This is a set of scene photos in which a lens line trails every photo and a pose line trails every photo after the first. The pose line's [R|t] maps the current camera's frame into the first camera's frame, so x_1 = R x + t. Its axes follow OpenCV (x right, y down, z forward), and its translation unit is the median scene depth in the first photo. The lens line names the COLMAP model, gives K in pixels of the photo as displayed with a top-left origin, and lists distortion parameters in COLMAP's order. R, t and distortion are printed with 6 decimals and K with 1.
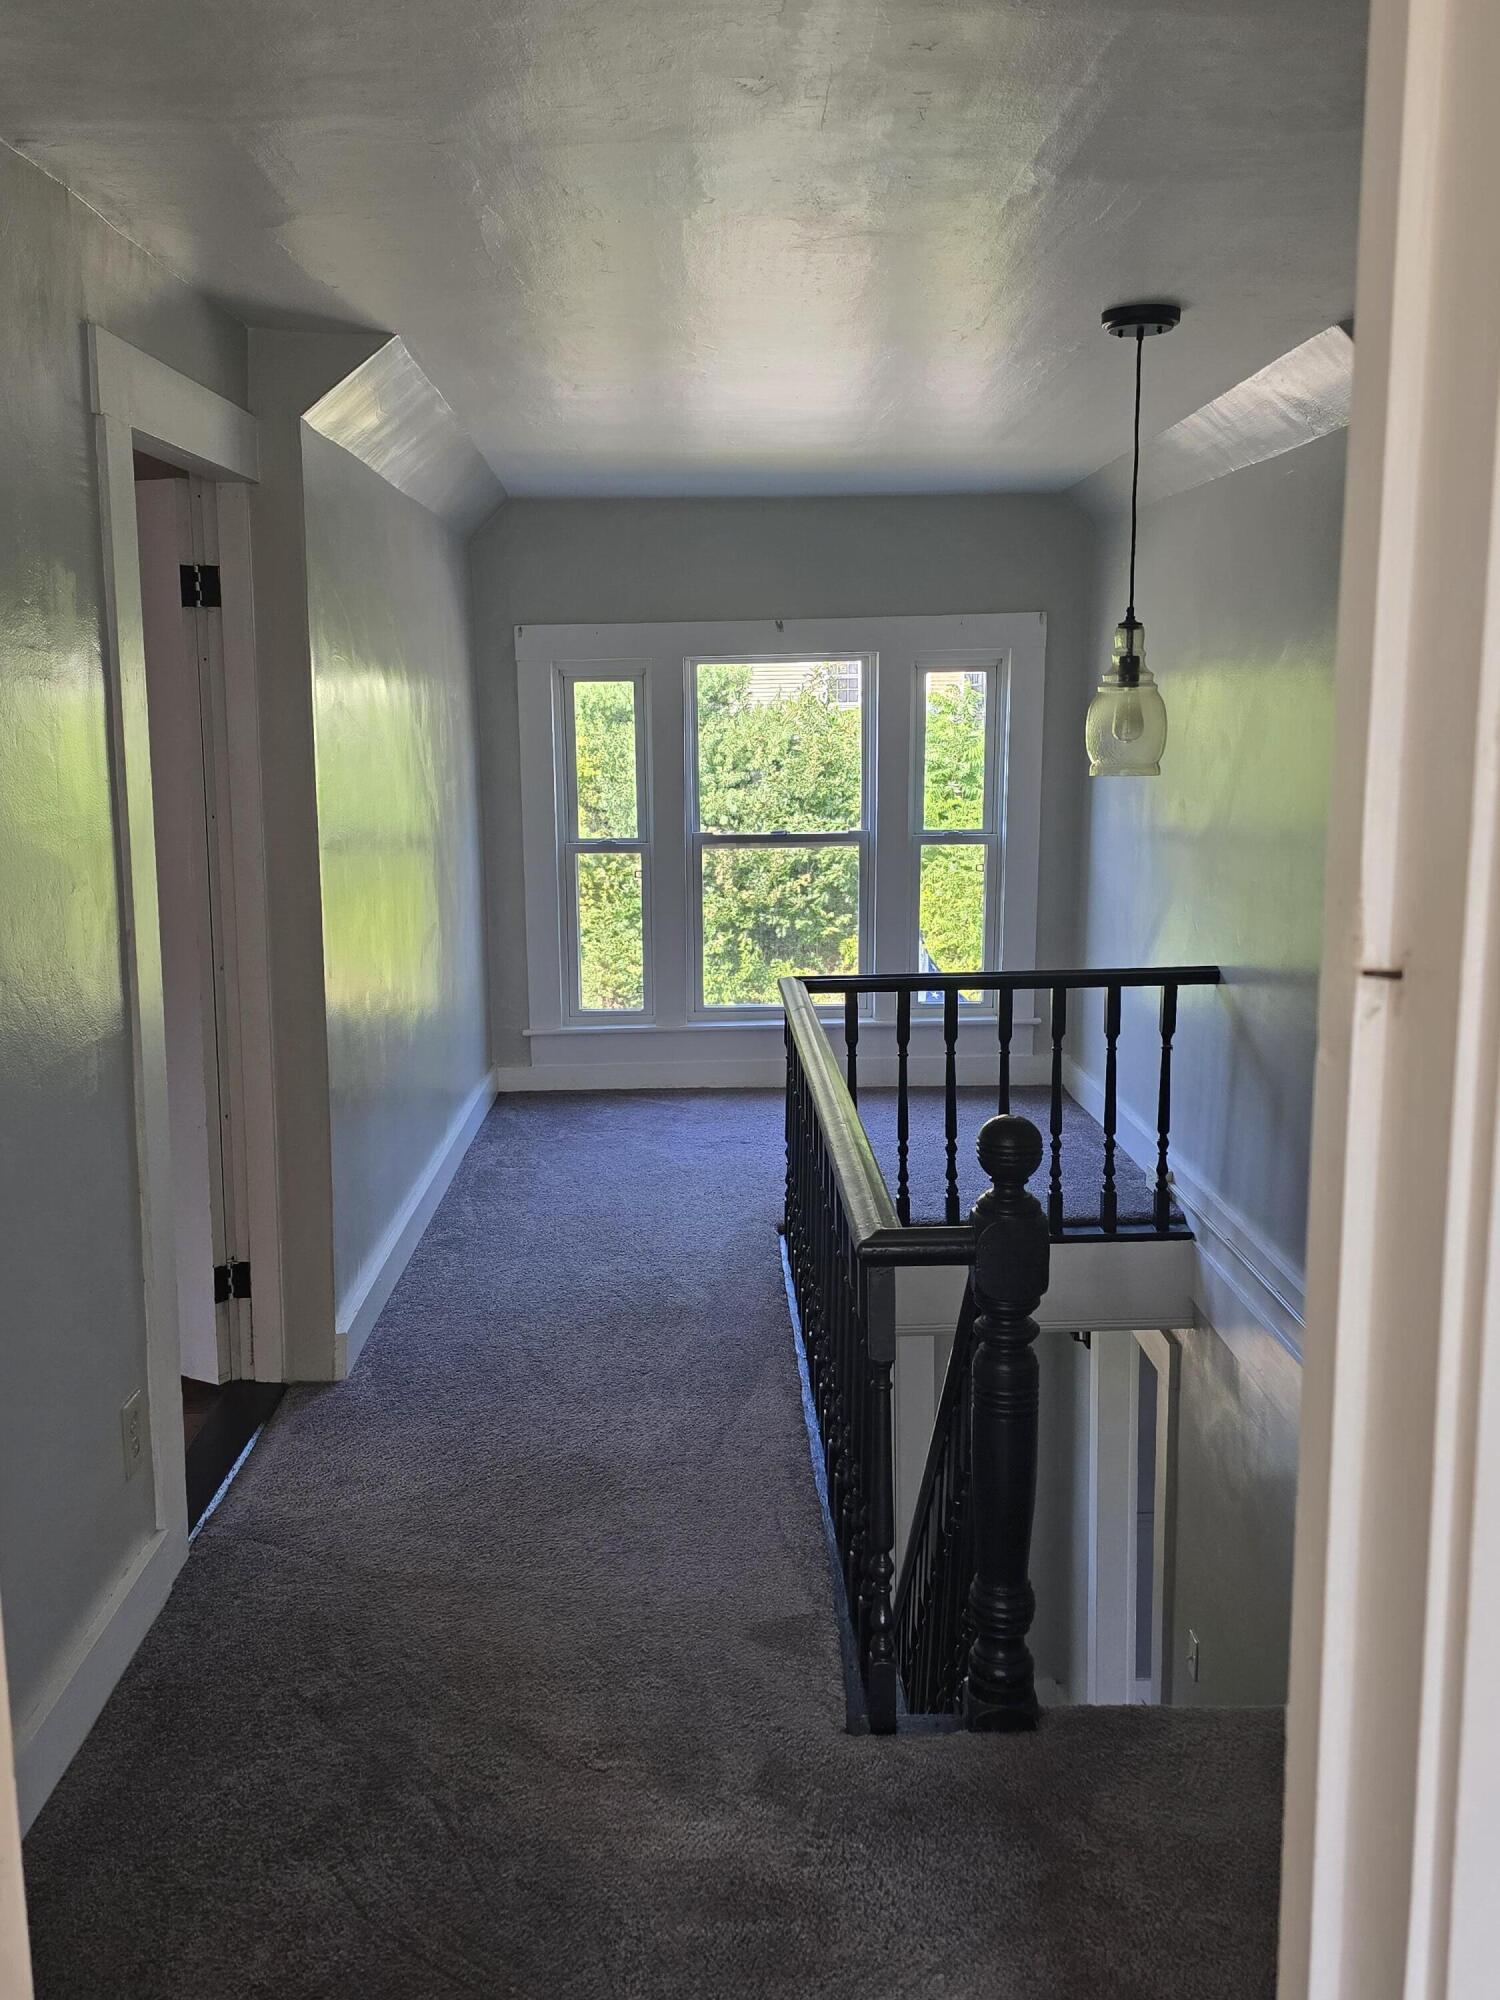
lens RADIAL K [[1717.0, 0, 750.0], [0, 1717.0, 1000.0], [0, 0, 1]] dist [0.073415, -0.093844]
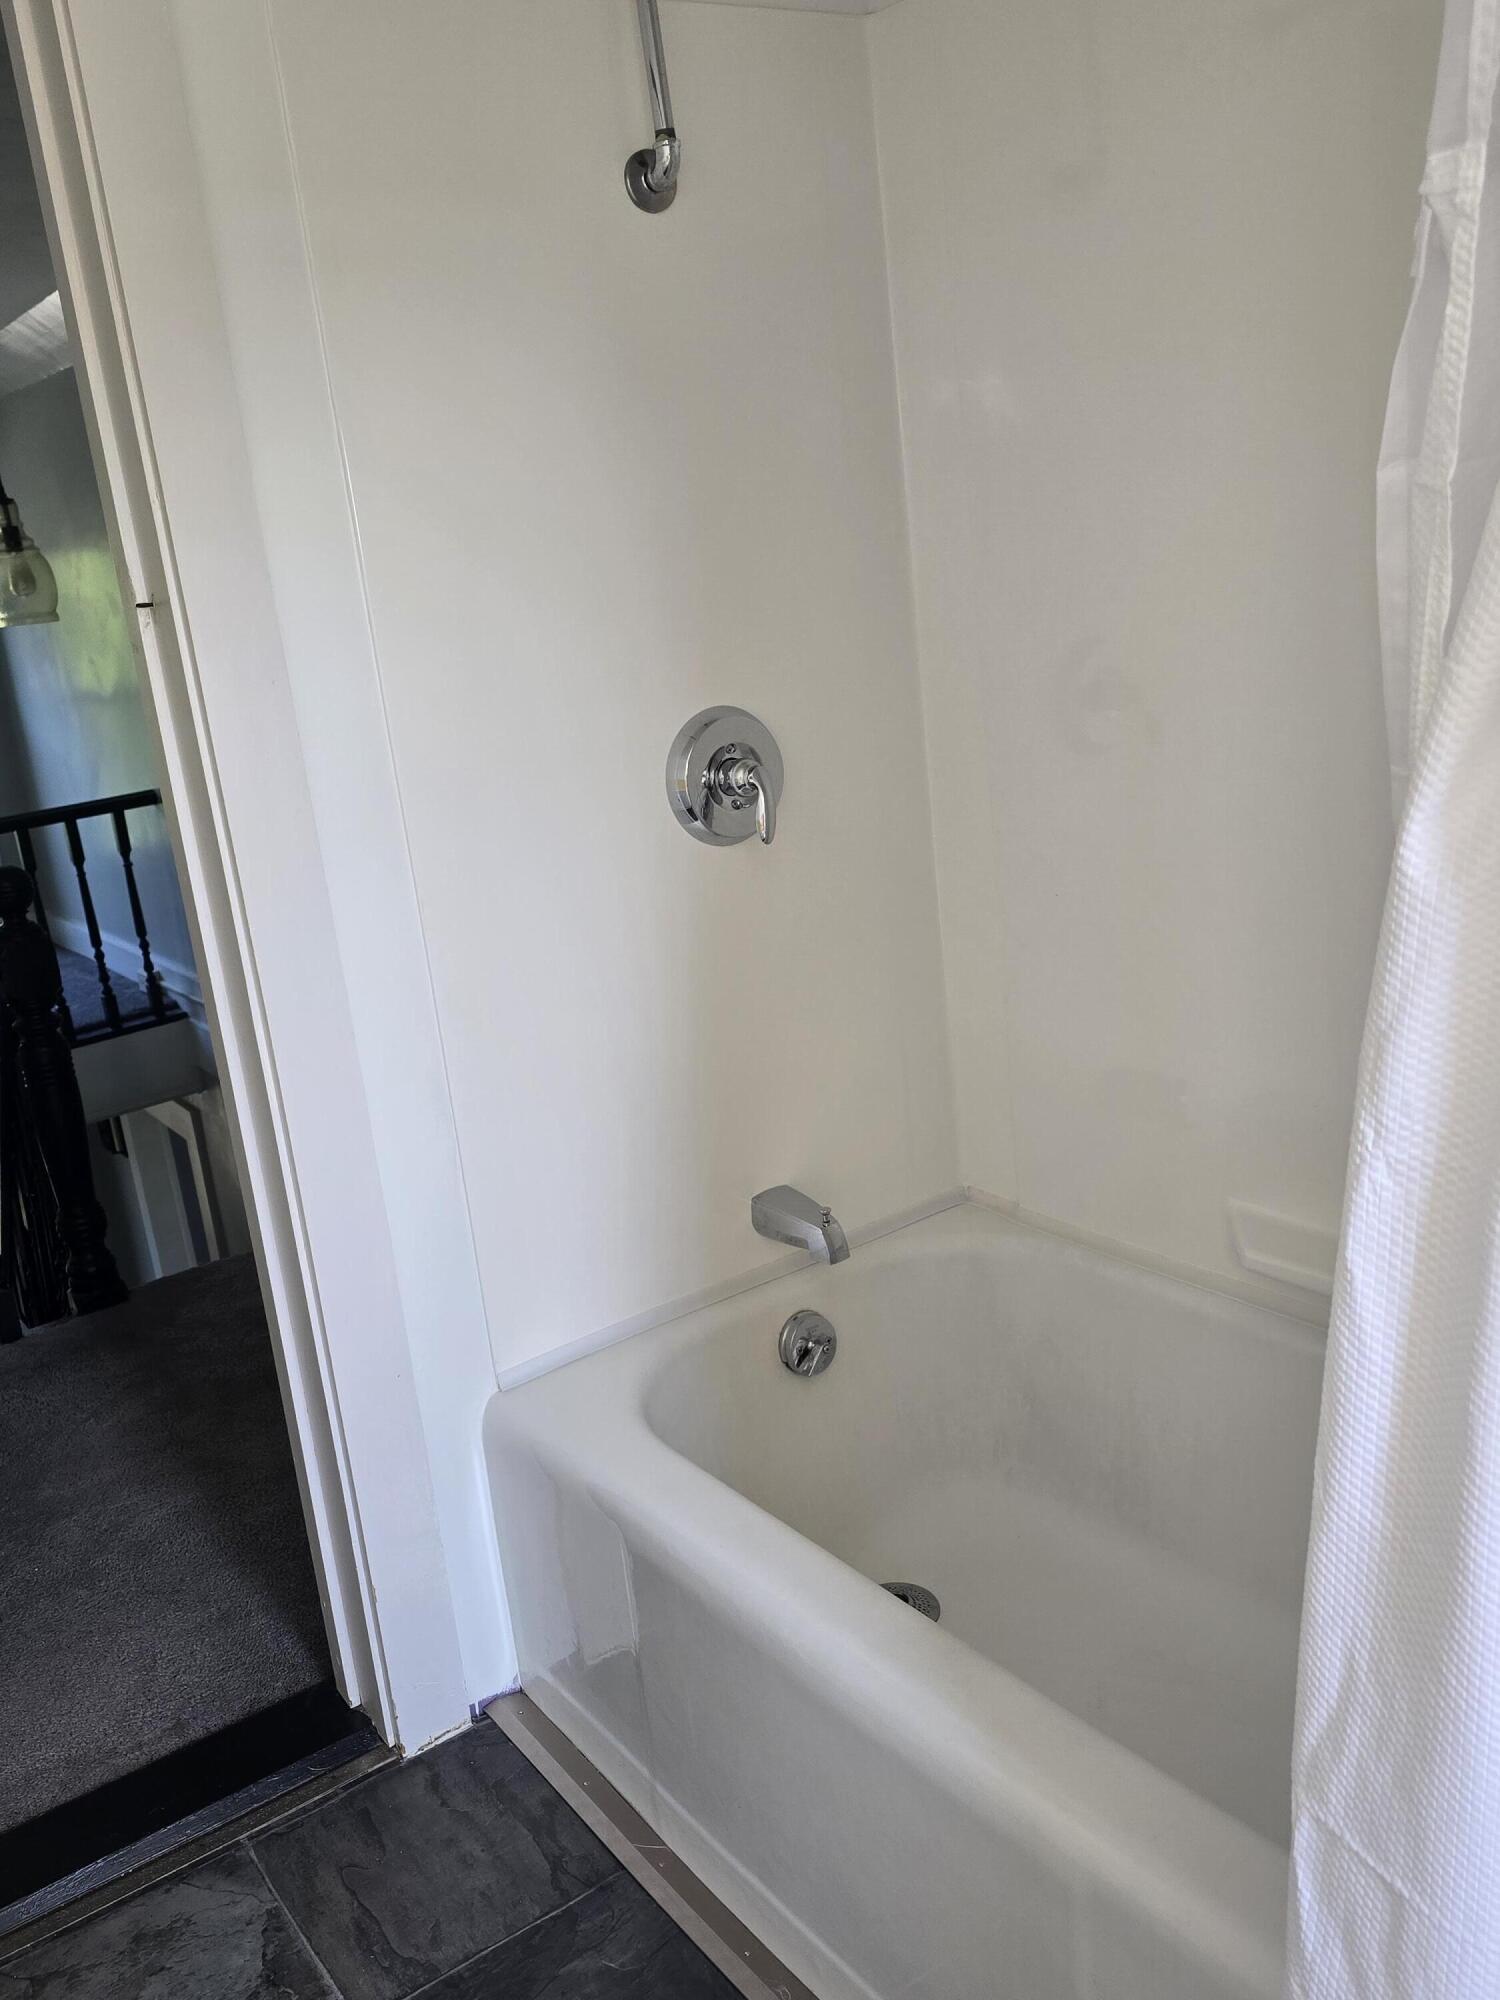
lens RADIAL K [[1727.9, 0, 709.7], [0, 1727.9, 1031.2], [0, 0, 1]] dist [0.074268, -0.103910]
pose [[0.833731, -0.231245, 0.501417, -0.053197], [0.194911, 0.972876, 0.124587, 0.068212], [-0.516627, -0.006141, 0.856189, -0.240588]]
